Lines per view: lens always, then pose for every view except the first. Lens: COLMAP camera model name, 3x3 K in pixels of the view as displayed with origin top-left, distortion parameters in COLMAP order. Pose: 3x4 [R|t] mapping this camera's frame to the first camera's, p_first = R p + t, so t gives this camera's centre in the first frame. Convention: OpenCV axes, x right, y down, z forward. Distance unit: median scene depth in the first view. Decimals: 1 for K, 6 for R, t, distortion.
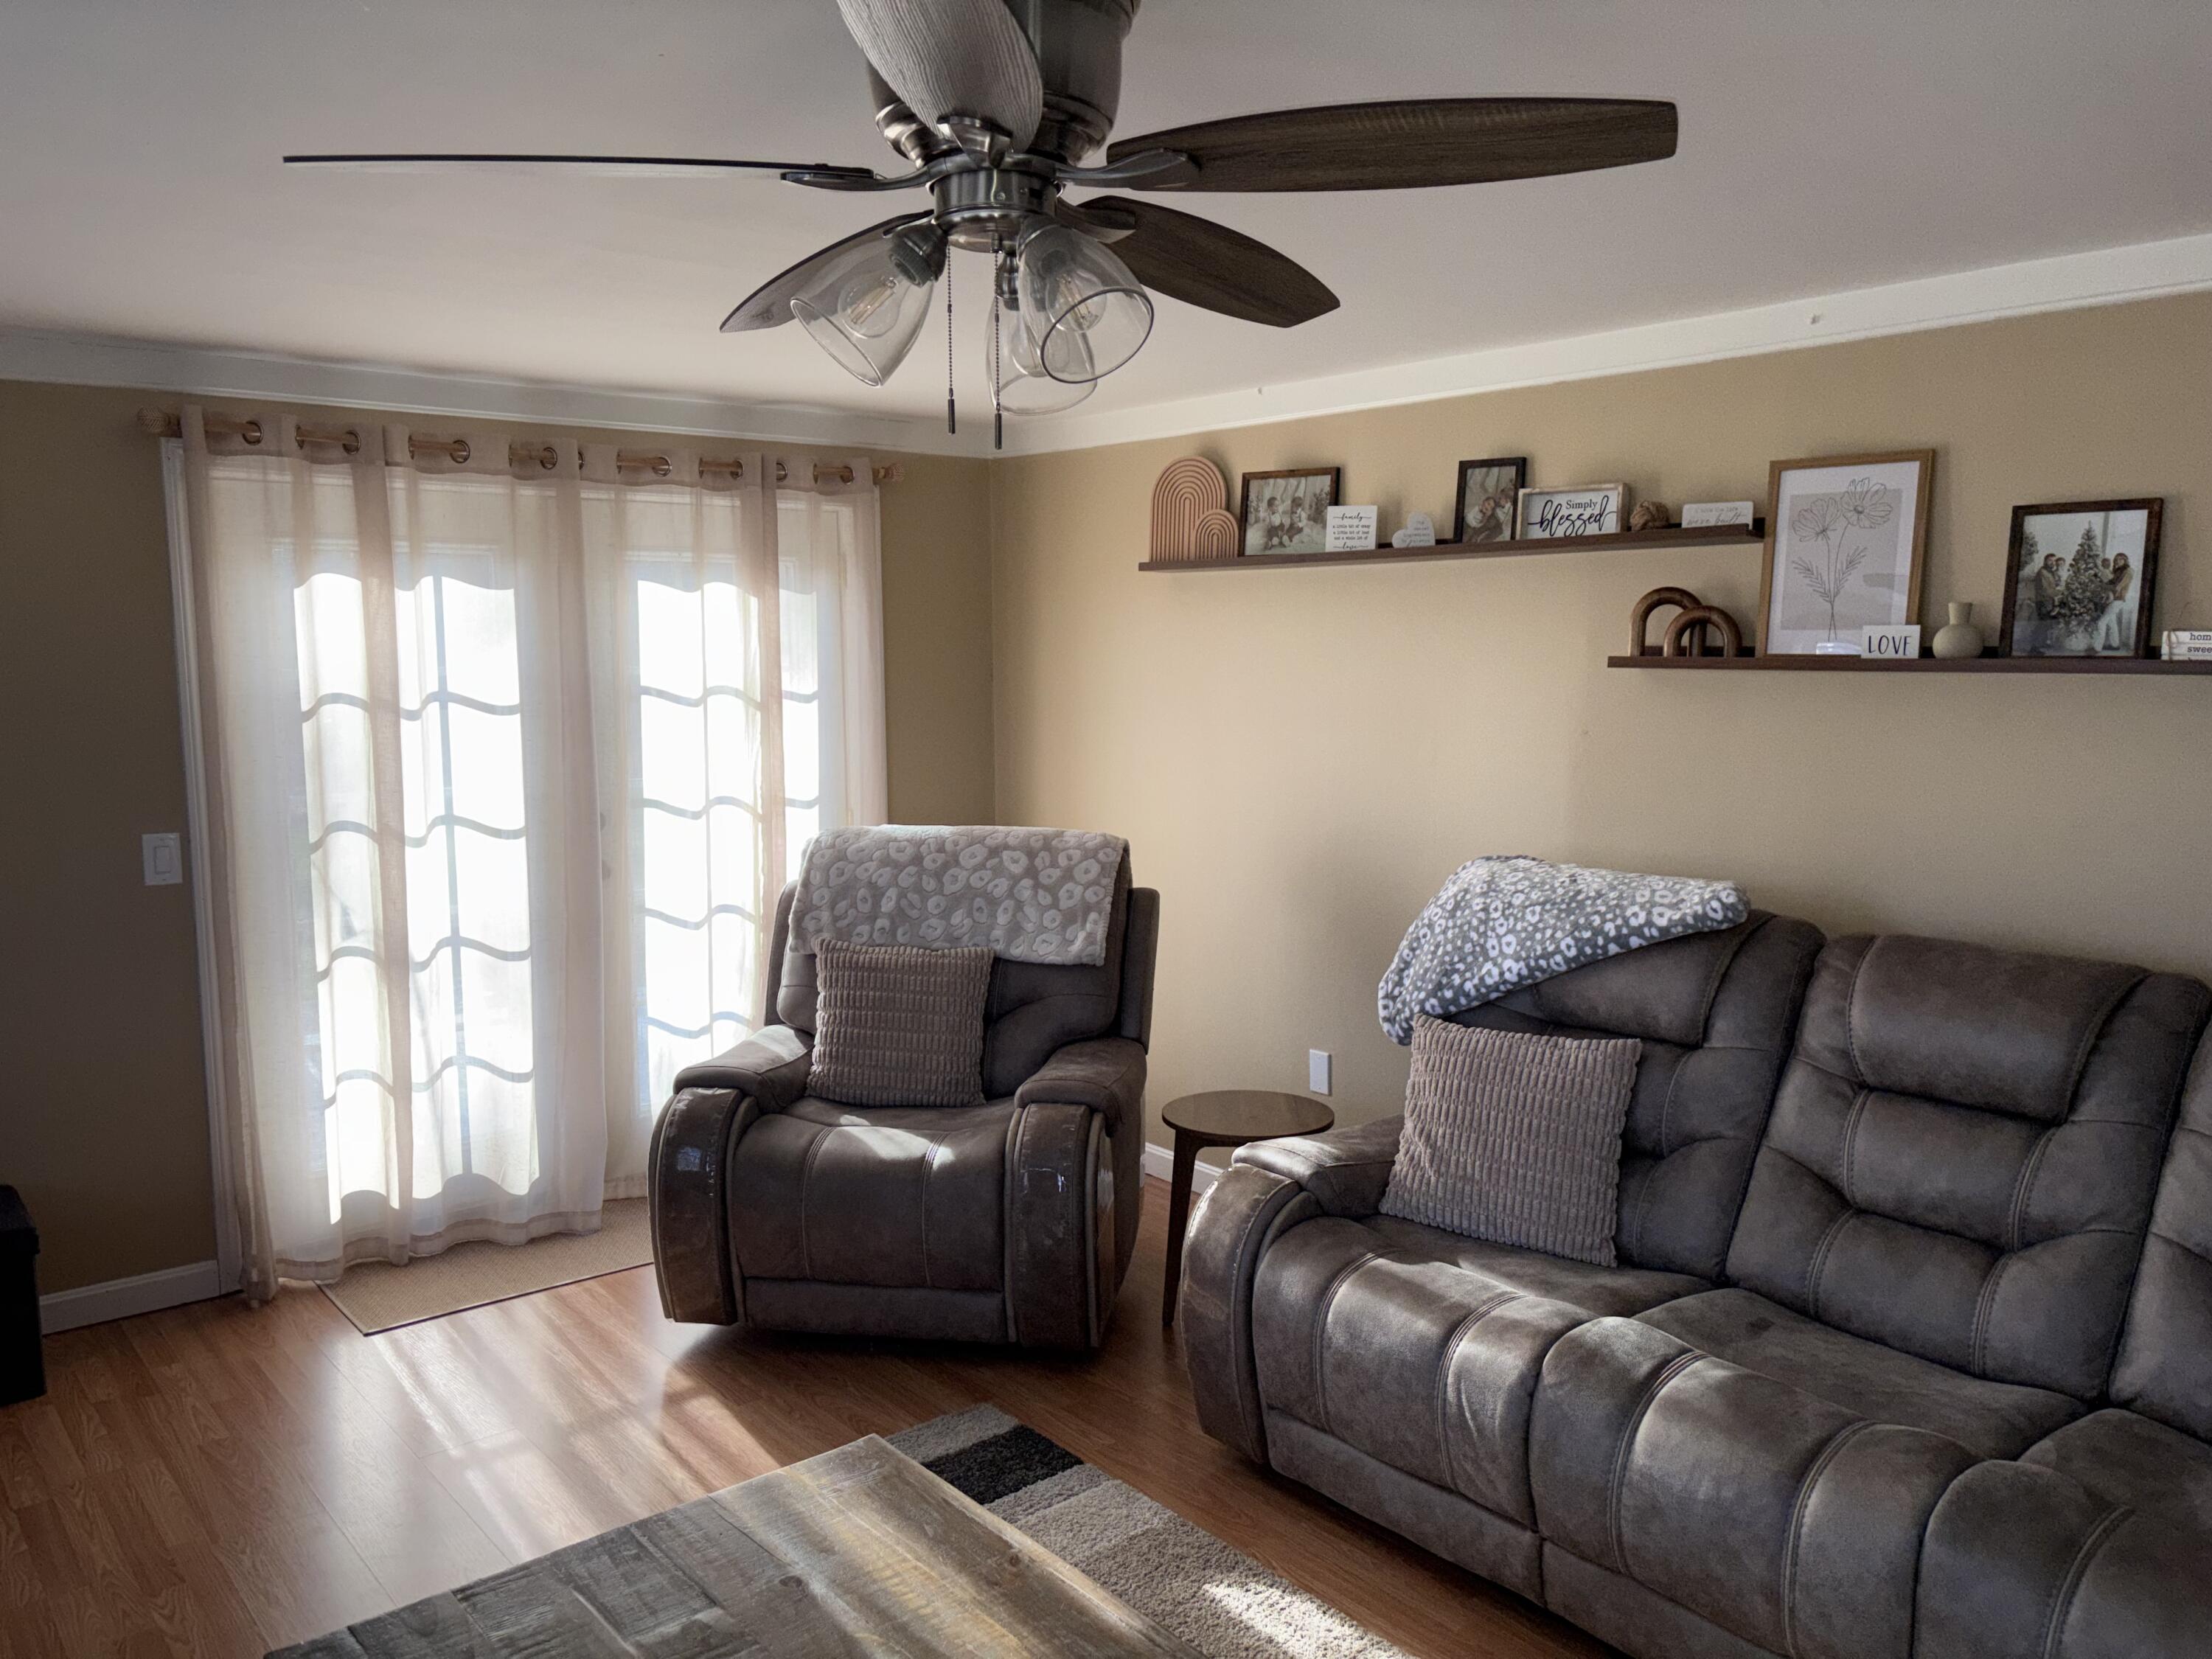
lens RADIAL K [[1668.6, 0, 1105.4], [0, 1668.6, 829.4], [0, 0, 1]] dist [0.053342, -0.059364]
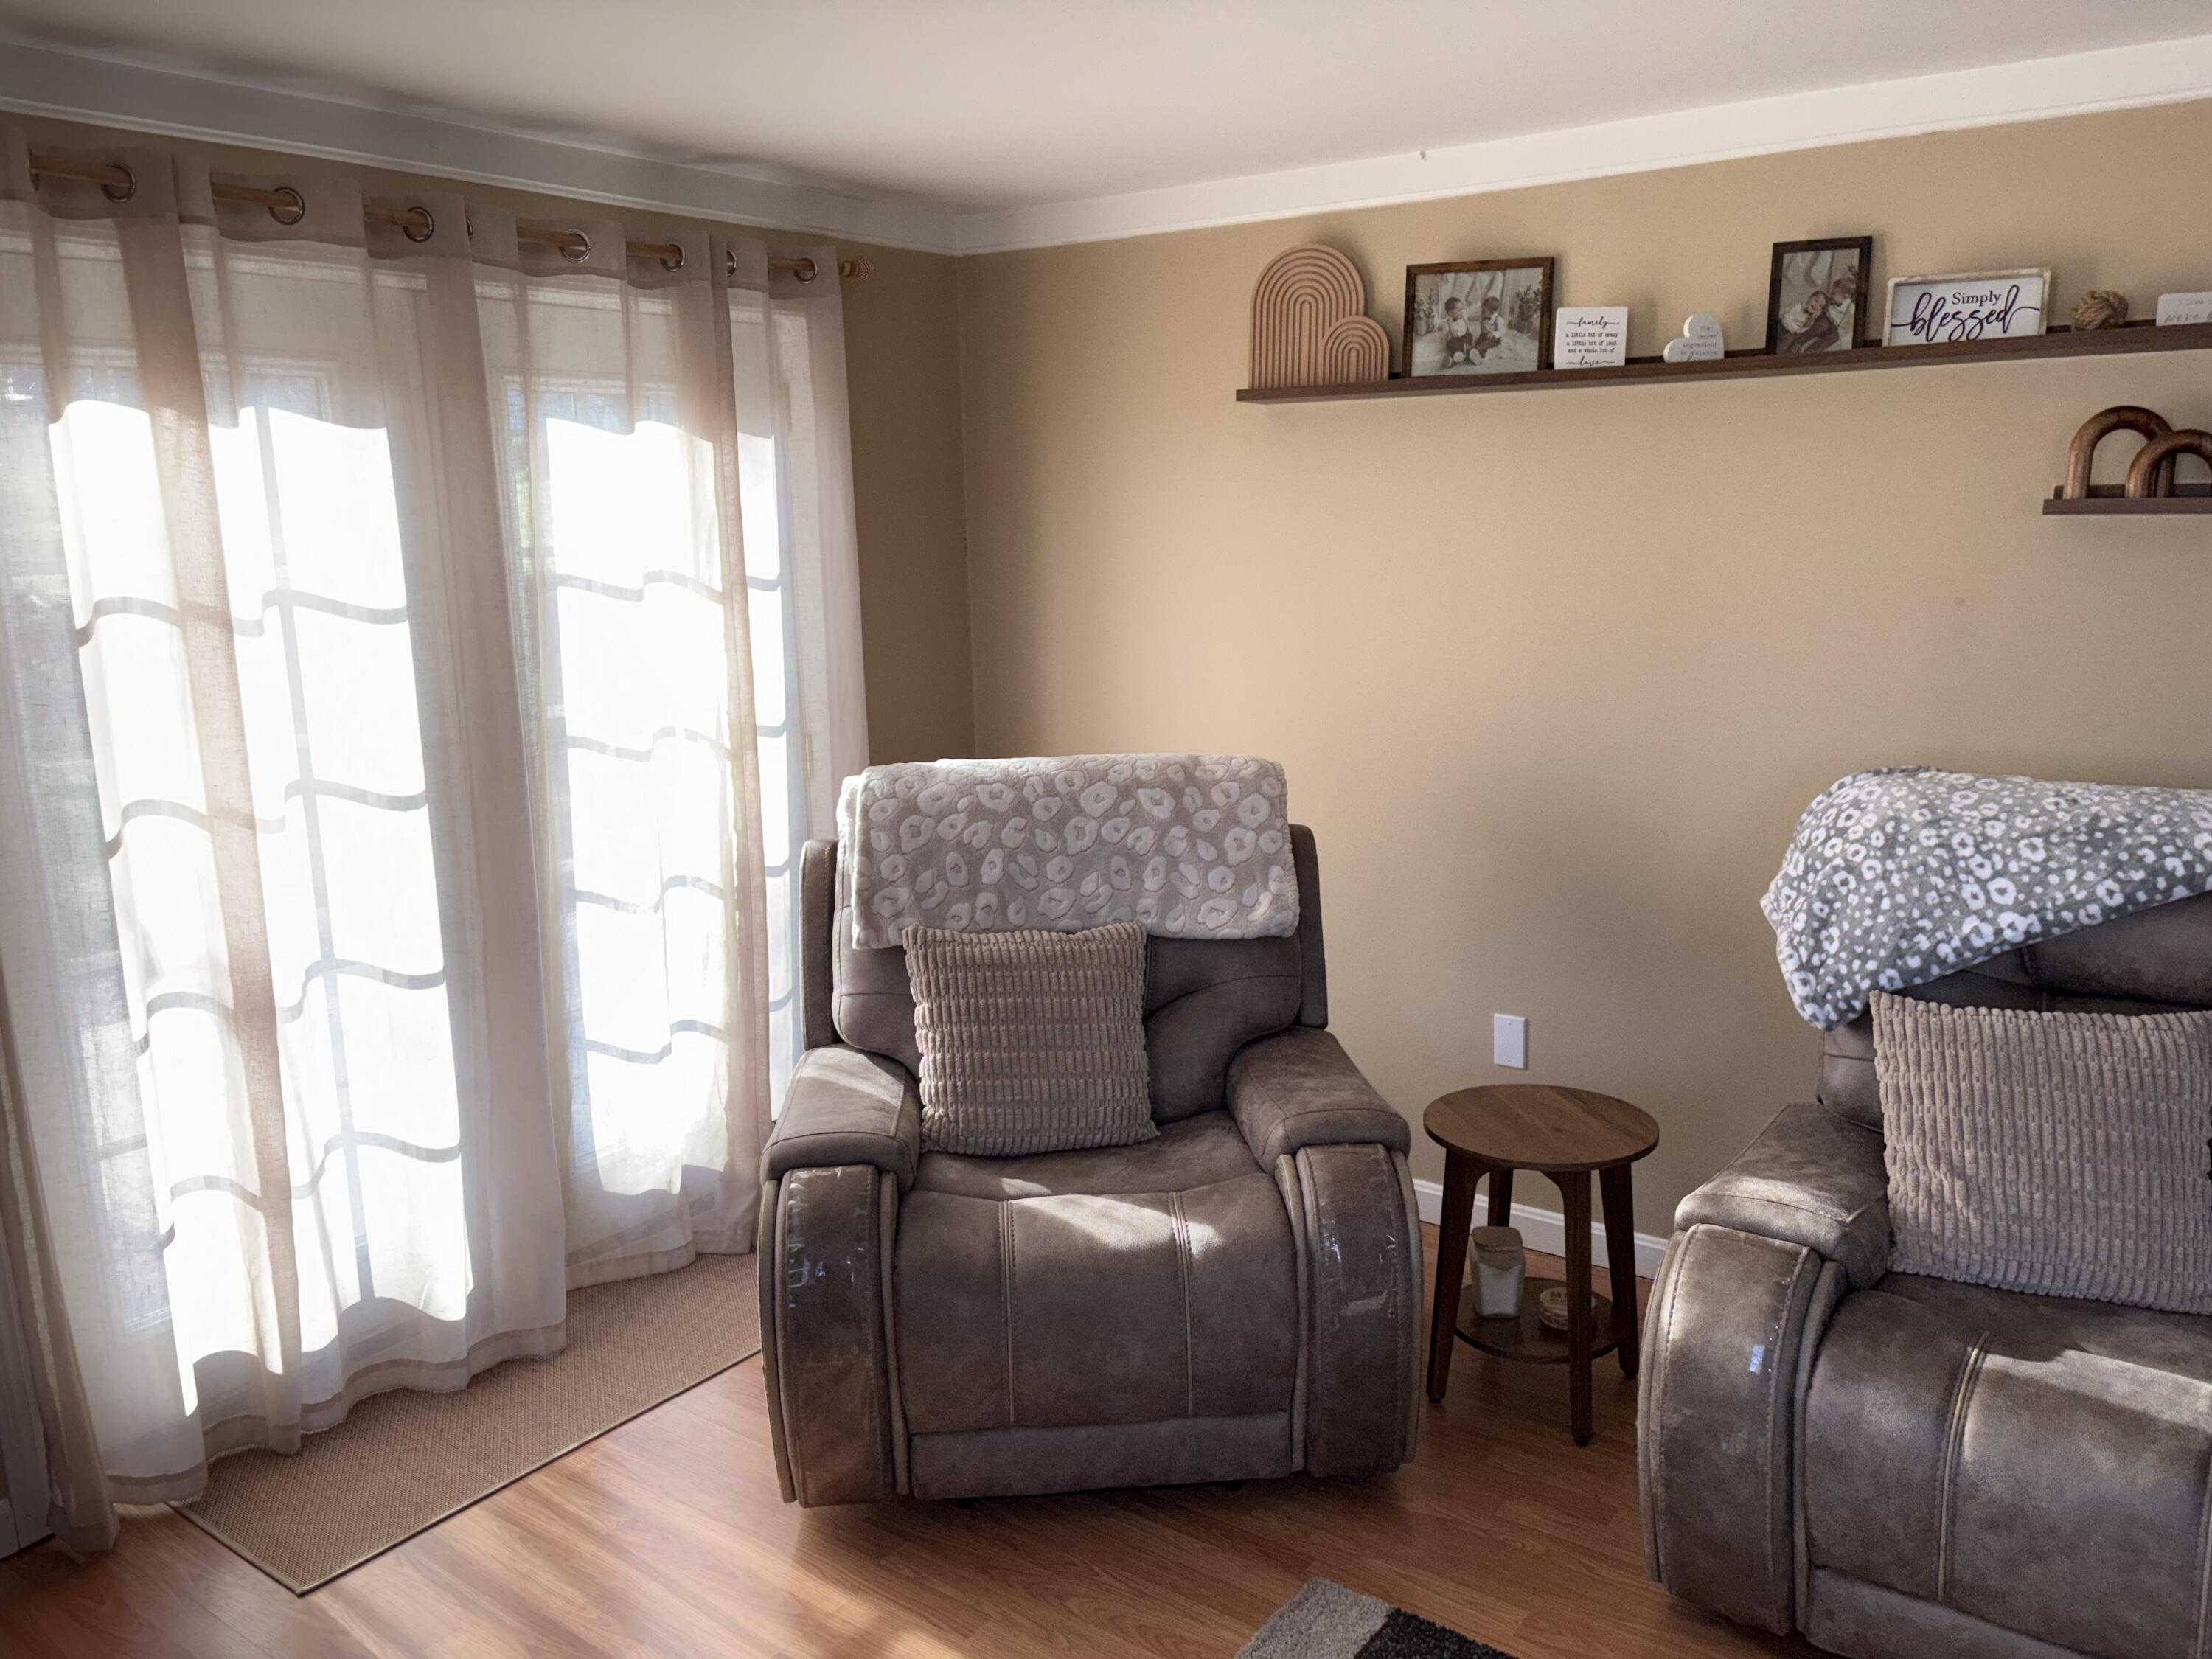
lens RADIAL K [[1668.6, 0, 1107.4], [0, 1668.6, 847.1], [0, 0, 1]] dist [0.053342, -0.059364]
pose [[0.968552, -0.065639, 0.239995, -0.266435], [0.044760, 0.994804, 0.091441, -0.030944], [-0.244750, -0.077823, 0.966458, 0.307276]]
